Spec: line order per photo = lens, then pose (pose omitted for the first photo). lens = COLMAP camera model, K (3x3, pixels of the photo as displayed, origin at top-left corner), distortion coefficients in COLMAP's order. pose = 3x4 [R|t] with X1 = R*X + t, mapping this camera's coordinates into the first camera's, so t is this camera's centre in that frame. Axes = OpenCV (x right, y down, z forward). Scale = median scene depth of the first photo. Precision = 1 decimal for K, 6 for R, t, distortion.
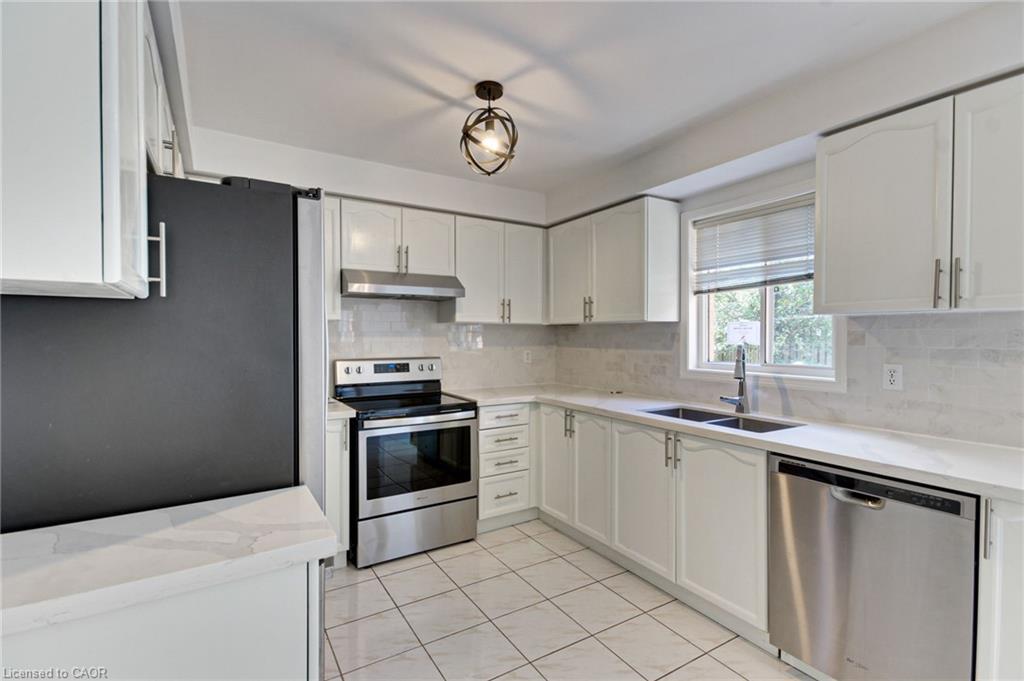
lens RADIAL K [[477.3, 0, 511.6], [0, 477.3, 343.0], [0, 0, 1]] dist [0.017361, 0.002661]
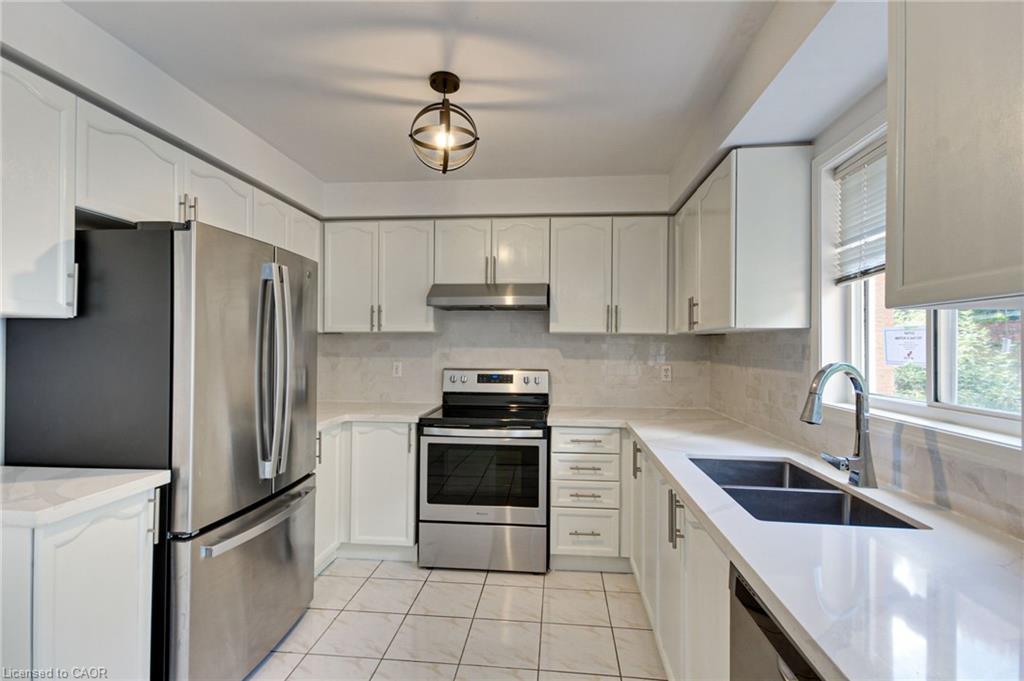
lens RADIAL K [[477.3, 0, 511.3], [0, 477.3, 342.9], [0, 0, 1]] dist [0.017361, 0.002661]
pose [[0.795552, 0.002139, -0.605882, 0.428187], [-0.017289, 0.999667, -0.019171, -0.004856], [0.605639, 0.025727, 0.795323, 0.243711]]
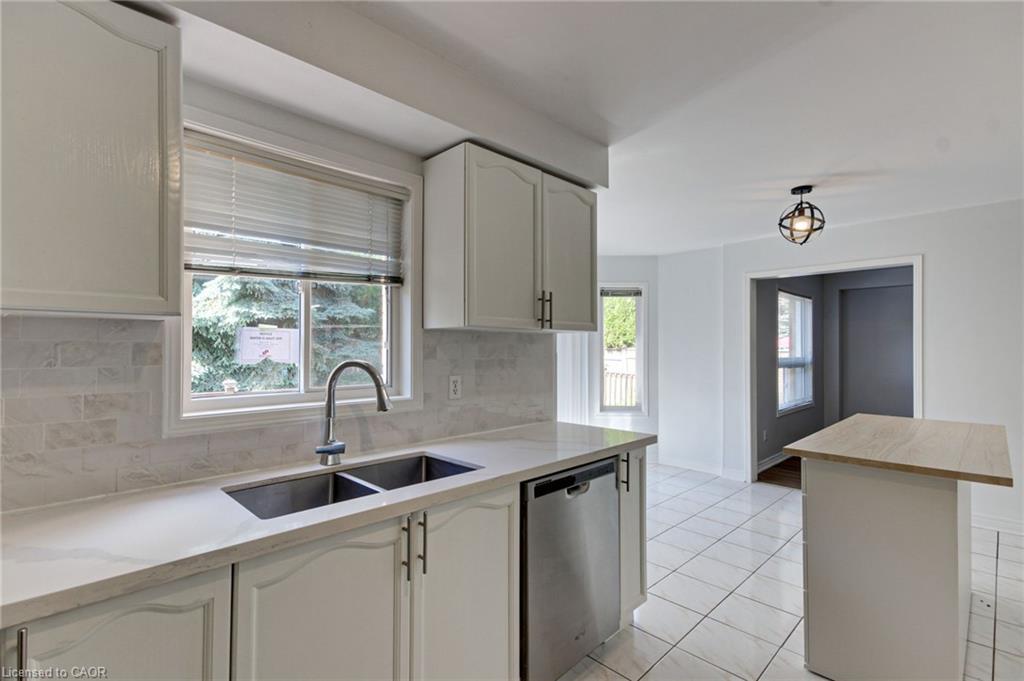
lens RADIAL K [[477.3, 0, 515.9], [0, 477.3, 344.5], [0, 0, 1]] dist [0.017361, 0.002661]
pose [[-0.233547, 0.008663, 0.972307, -0.201863], [0.016591, 0.999850, -0.004923, -0.012264], [-0.972204, 0.014982, -0.233656, 0.774074]]
